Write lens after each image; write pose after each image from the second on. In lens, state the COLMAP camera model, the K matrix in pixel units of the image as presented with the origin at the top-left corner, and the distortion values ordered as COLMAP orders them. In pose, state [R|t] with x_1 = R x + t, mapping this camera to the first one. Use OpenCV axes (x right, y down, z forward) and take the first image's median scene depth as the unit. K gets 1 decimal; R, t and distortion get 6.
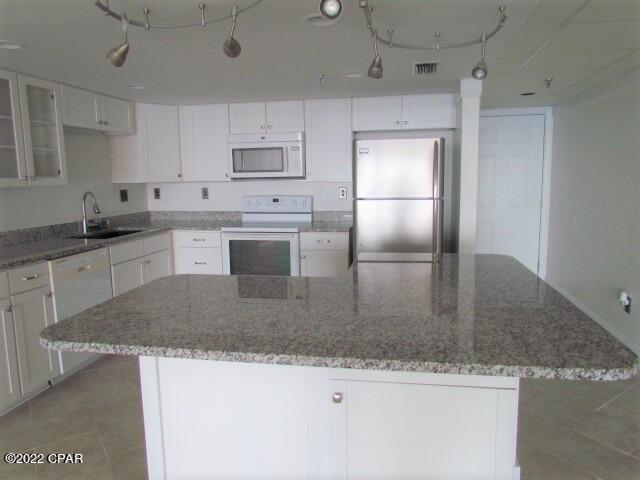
lens RADIAL K [[453.7, 0, 323.0], [0, 453.7, 240.4], [0, 0, 1]] dist [-0.025868, 0.000892]
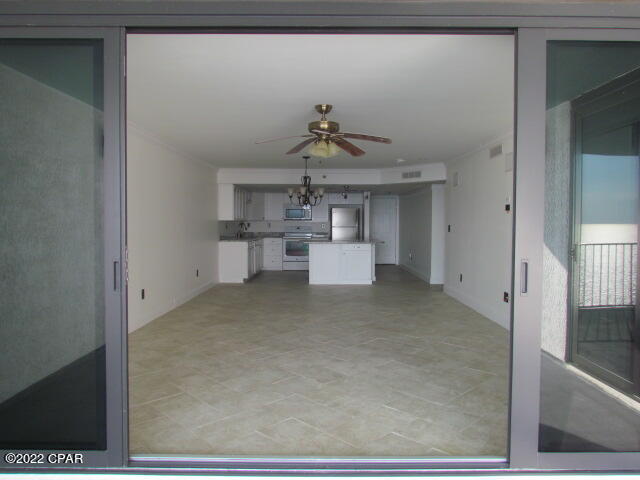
lens RADIAL K [[453.7, 0, 323.0], [0, 453.7, 240.4], [0, 0, 1]] dist [-0.025868, 0.000892]
pose [[0.984479, 0.013361, 0.174994, -0.478213], [0.004655, 0.994759, -0.102141, 0.288259], [-0.175441, 0.101370, 0.979257, -1.826694]]
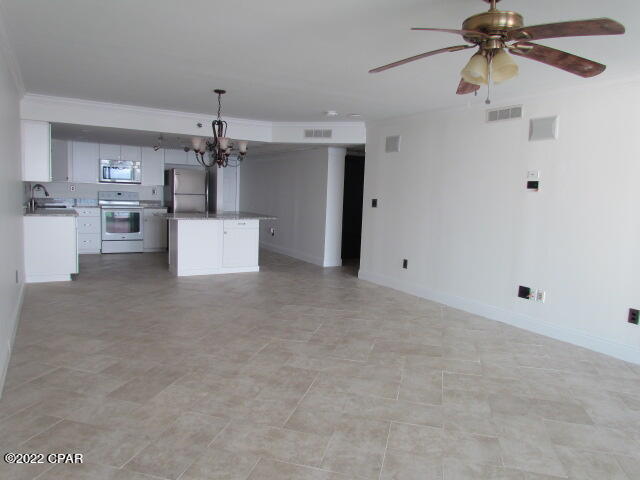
lens RADIAL K [[459.2, 0, 320.0], [0, 459.2, 240.0], [0, 0, 1]] dist [-0.022308, -0.001124]
pose [[0.761379, -0.023029, 0.647898, -0.806646], [0.041496, 0.999051, -0.013255, 0.189492], [-0.646978, 0.036977, 0.761612, -1.159483]]
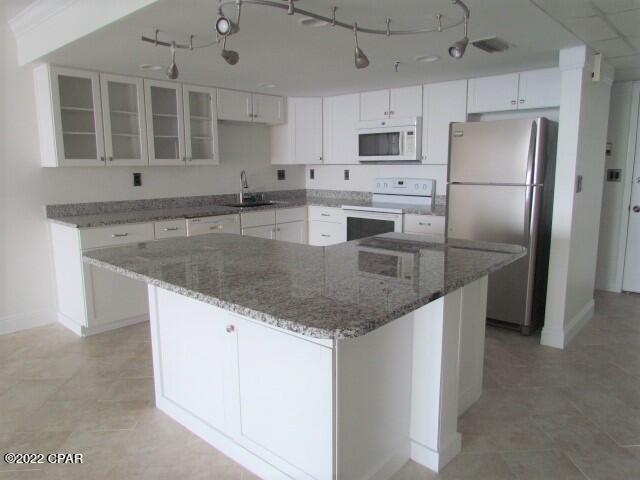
lens RADIAL K [[453.7, 0, 323.0], [0, 453.7, 240.4], [0, 0, 1]] dist [-0.025868, 0.000892]
pose [[0.856532, 0.096257, -0.507038, 0.318651], [-0.079855, 0.995340, 0.054059, 0.001589], [0.509879, -0.005813, 0.860227, 0.008025]]
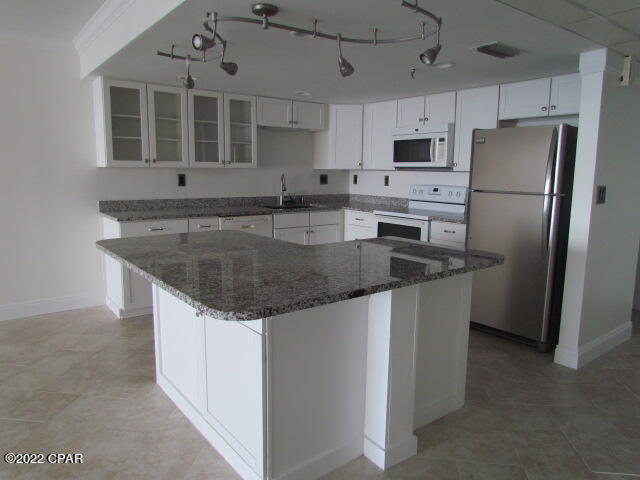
lens RADIAL K [[453.7, 0, 323.0], [0, 453.7, 240.4], [0, 0, 1]] dist [-0.025868, 0.000892]
pose [[0.747363, 0.125678, -0.652421, 0.438537], [-0.116982, 0.991497, 0.056991, -0.003432], [0.654037, 0.033729, 0.755711, 0.059404]]
